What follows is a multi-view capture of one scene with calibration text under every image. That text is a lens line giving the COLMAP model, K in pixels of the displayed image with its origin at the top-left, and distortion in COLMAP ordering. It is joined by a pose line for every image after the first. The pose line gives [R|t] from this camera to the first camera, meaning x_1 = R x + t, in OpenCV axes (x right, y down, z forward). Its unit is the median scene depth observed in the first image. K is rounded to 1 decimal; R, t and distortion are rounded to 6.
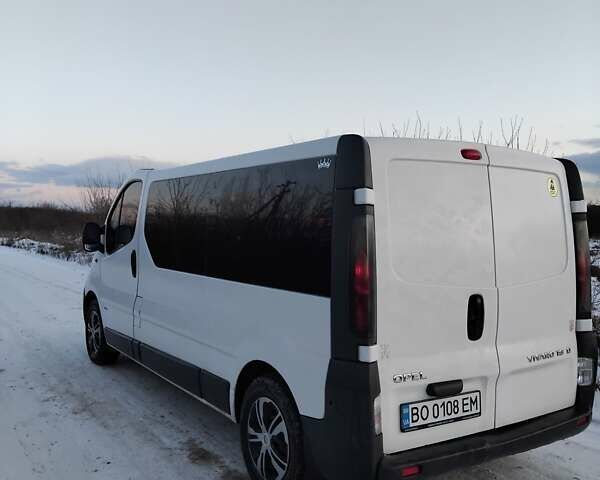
lens RADIAL K [[625.4, 0, 300.0], [0, 625.4, 240.0], [0, 0, 1]] dist [-0.003516, -0.014062]
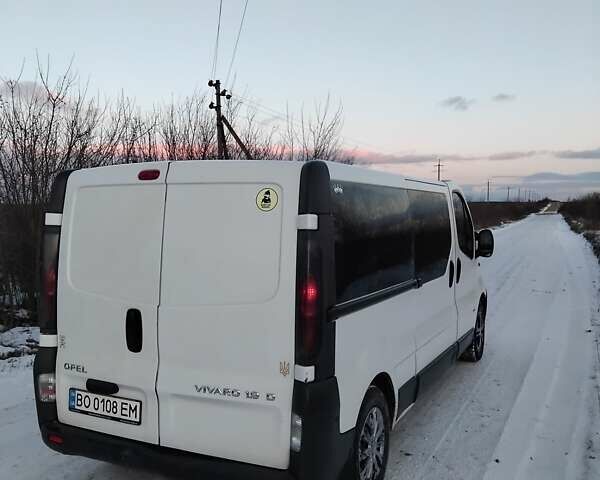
lens RADIAL K [[625.4, 0, 300.0], [0, 625.4, 240.0], [0, 0, 1]] dist [-0.003516, -0.014062]
pose [[0.506535, 0.027553, -0.861779, 1.344907], [-0.014428, 0.999620, 0.023479, -0.058809], [0.862098, 0.000541, 0.506741, 0.714907]]
